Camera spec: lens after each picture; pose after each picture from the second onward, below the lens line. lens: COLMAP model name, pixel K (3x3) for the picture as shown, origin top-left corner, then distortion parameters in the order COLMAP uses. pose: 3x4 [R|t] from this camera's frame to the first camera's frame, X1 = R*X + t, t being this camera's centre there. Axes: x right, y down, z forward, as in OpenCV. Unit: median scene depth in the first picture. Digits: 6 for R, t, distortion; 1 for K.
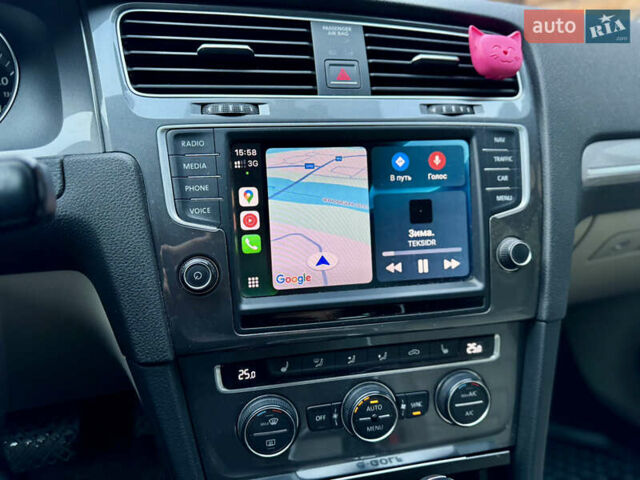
lens RADIAL K [[452.6, 0, 317.1], [0, 452.6, 246.1], [0, 0, 1]] dist [0.070897, -0.113822]
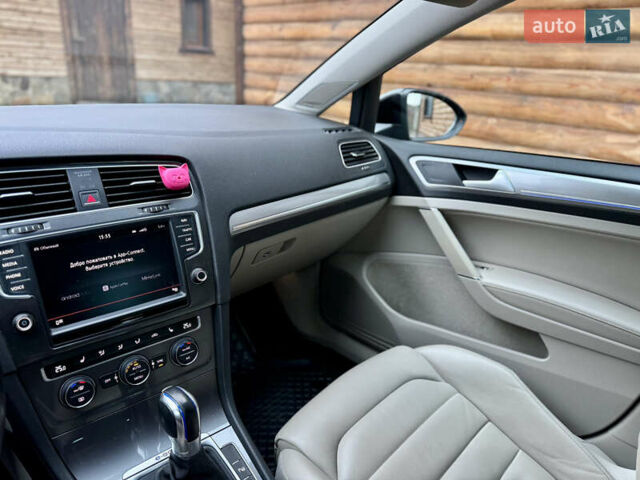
lens RADIAL K [[452.6, 0, 317.1], [0, 452.6, 246.1], [0, 0, 1]] dist [0.070897, -0.113822]
pose [[0.877012, -0.149084, 0.456754, -0.013578], [0.129001, 0.988800, 0.075050, -0.198779], [-0.462827, -0.006898, 0.886422, -1.040396]]
